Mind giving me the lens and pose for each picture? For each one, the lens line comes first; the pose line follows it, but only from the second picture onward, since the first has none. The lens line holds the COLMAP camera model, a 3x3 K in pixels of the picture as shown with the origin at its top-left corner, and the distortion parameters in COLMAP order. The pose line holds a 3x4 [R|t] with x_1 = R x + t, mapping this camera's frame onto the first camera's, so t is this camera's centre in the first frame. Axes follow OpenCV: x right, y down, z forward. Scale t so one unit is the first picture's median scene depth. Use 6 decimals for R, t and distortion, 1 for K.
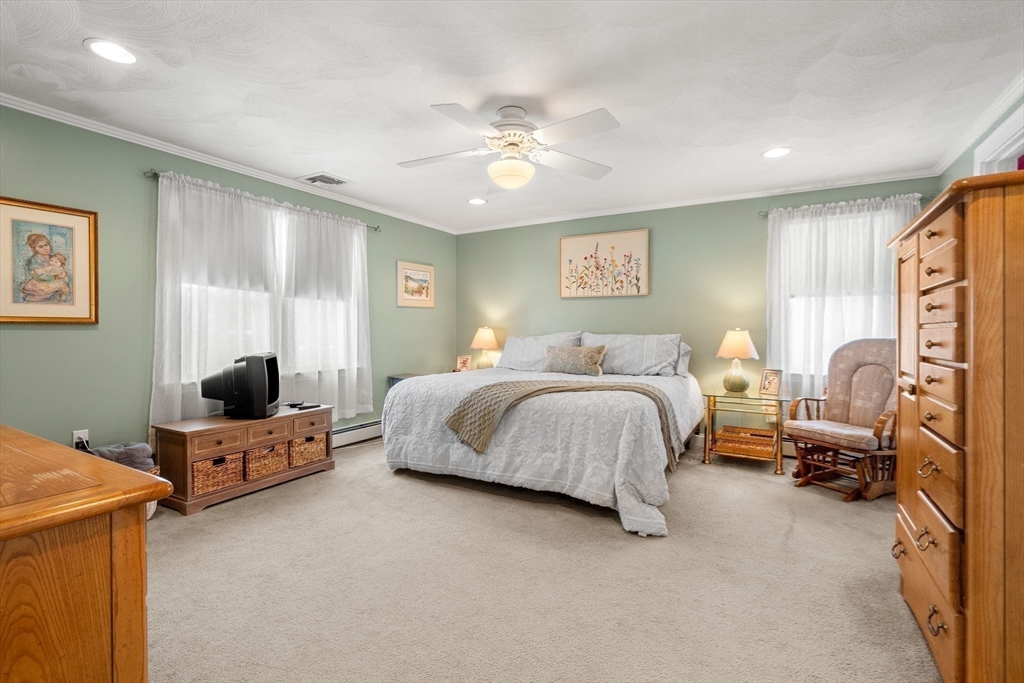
lens RADIAL K [[469.0, 0, 512.7], [0, 469.0, 336.3], [0, 0, 1]] dist [-0.004986, 0.002660]
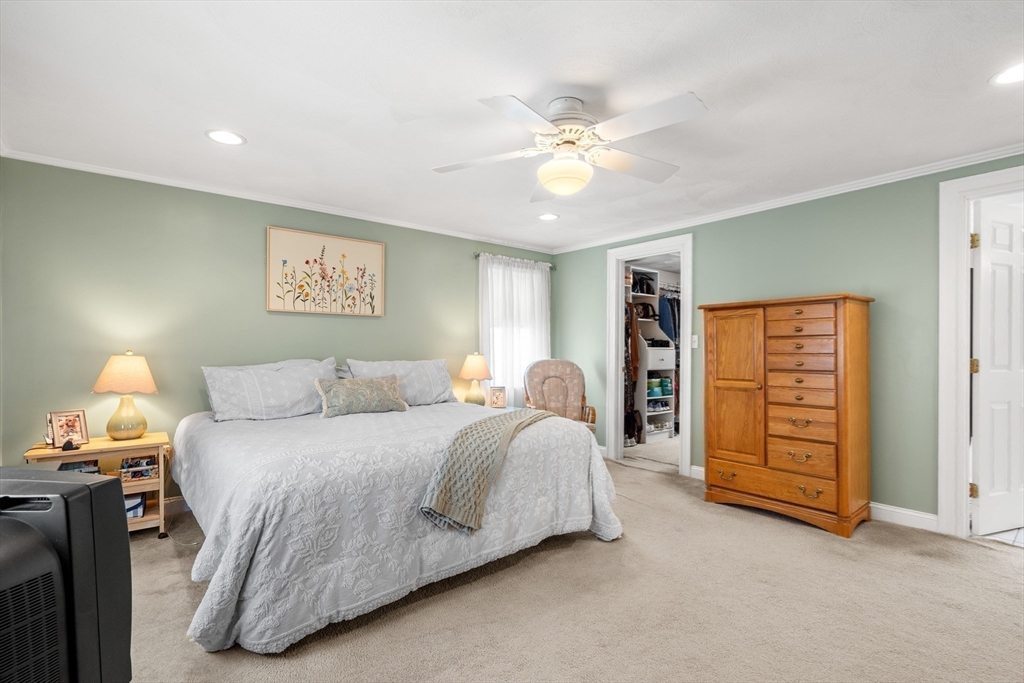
lens RADIAL K [[469.0, 0, 511.9], [0, 469.0, 347.7], [0, 0, 1]] dist [-0.004986, 0.002660]
pose [[0.350847, -0.001132, 0.936432, -0.472854], [0.013358, 0.999904, -0.003796, -0.020383], [-0.936338, 0.013841, 0.350828, 0.447313]]
